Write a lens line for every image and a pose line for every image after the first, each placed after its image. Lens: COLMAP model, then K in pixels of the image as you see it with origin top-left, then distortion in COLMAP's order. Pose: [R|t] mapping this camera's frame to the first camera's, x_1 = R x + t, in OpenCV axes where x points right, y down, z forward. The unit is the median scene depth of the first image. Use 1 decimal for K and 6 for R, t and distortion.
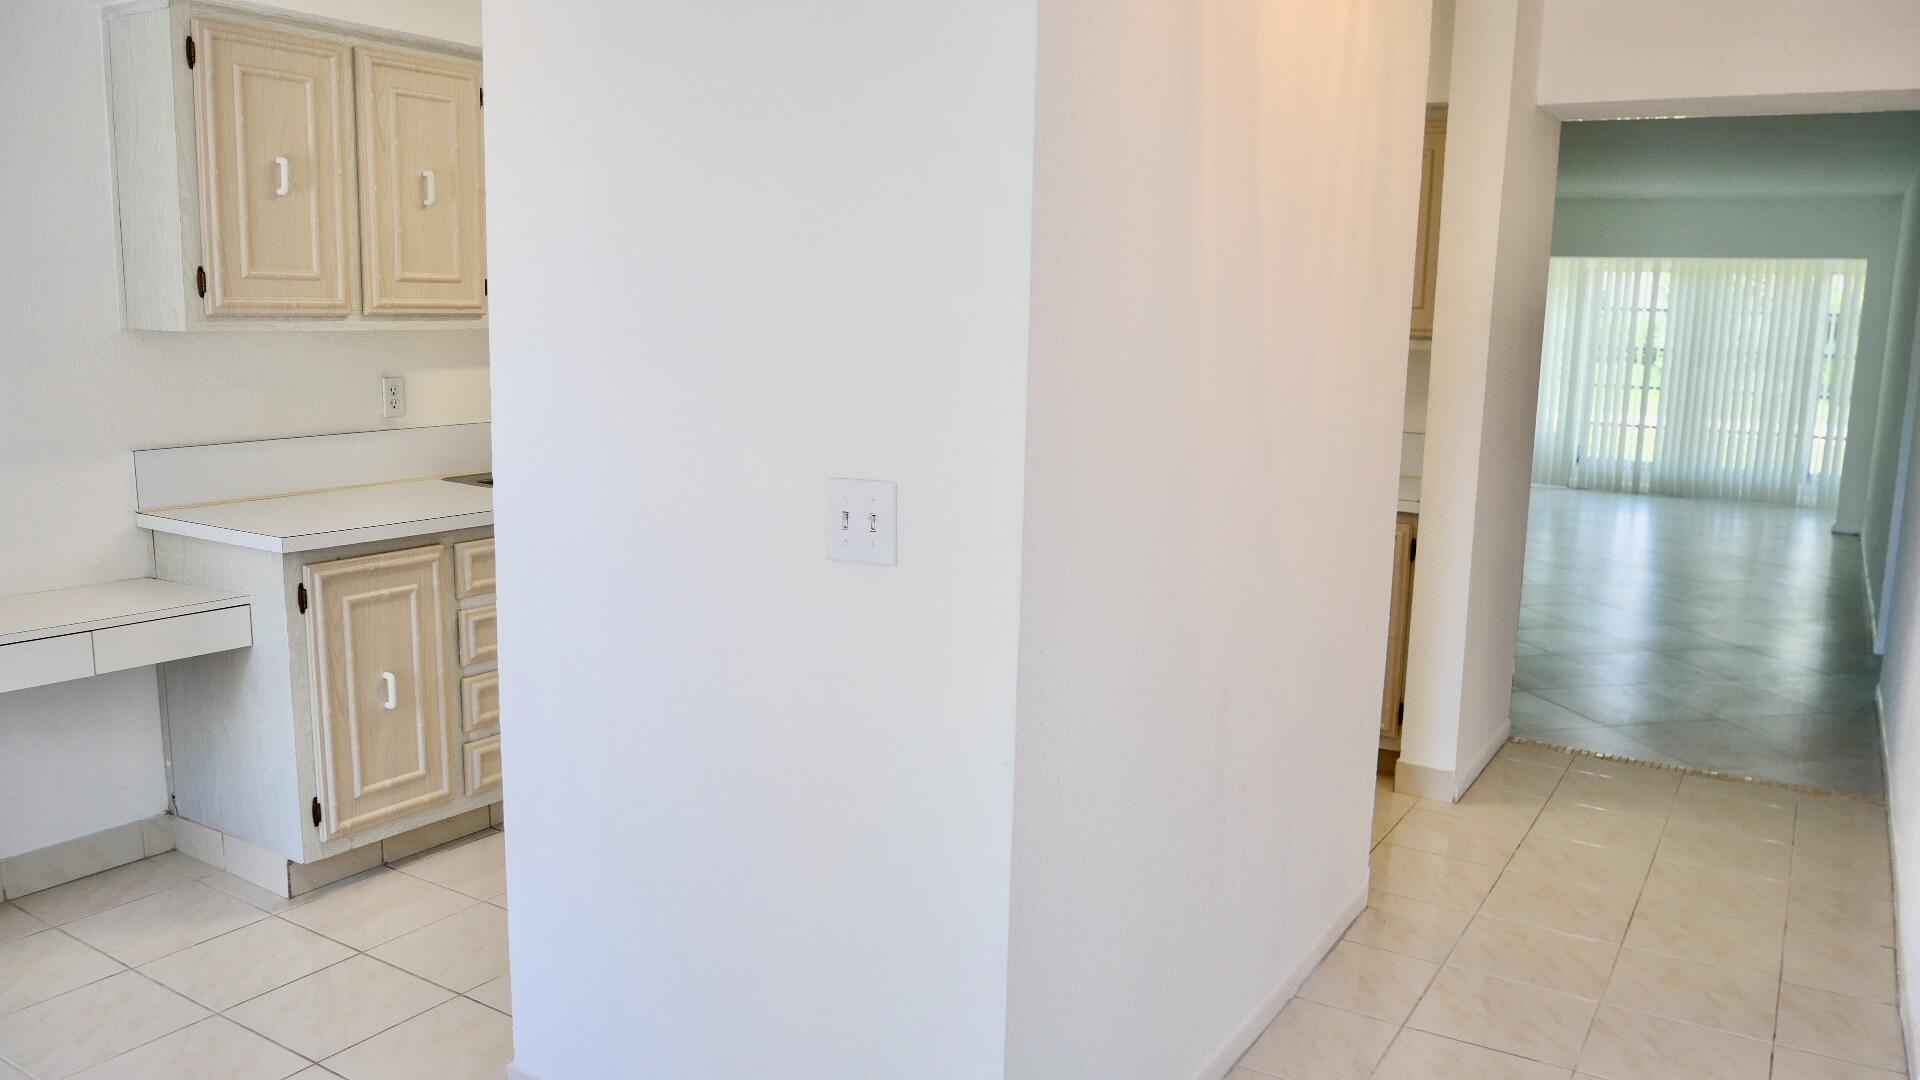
lens RADIAL K [[1410.8, 0, 960.0], [0, 1410.8, 540.0], [0, 0, 1]] dist [-0.064823, 0.010982]
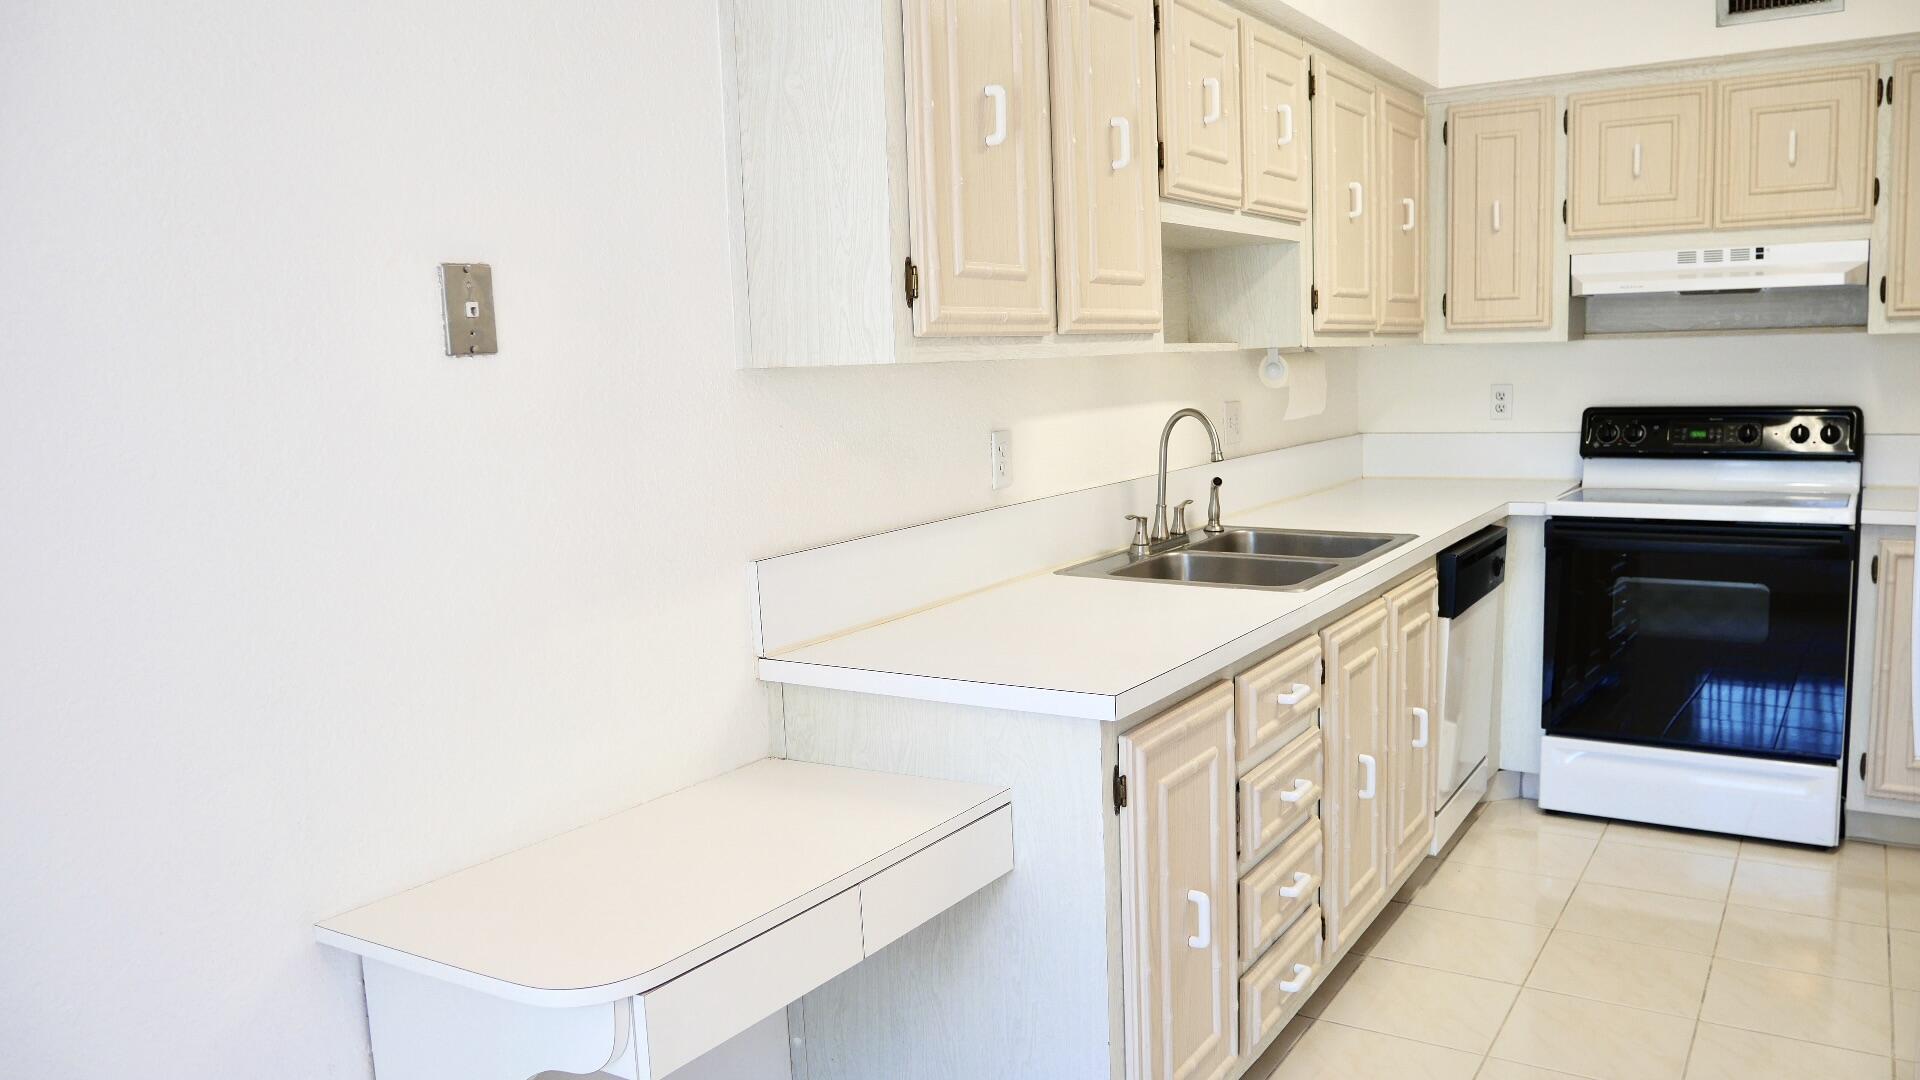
lens RADIAL K [[1410.8, 0, 960.0], [0, 1410.8, 540.0], [0, 0, 1]] dist [-0.064823, 0.010982]
pose [[0.998287, -0.056121, -0.016555, -0.501268], [0.055504, 0.997823, -0.035613, -0.046718], [0.018517, 0.034633, 0.999229, 0.362790]]
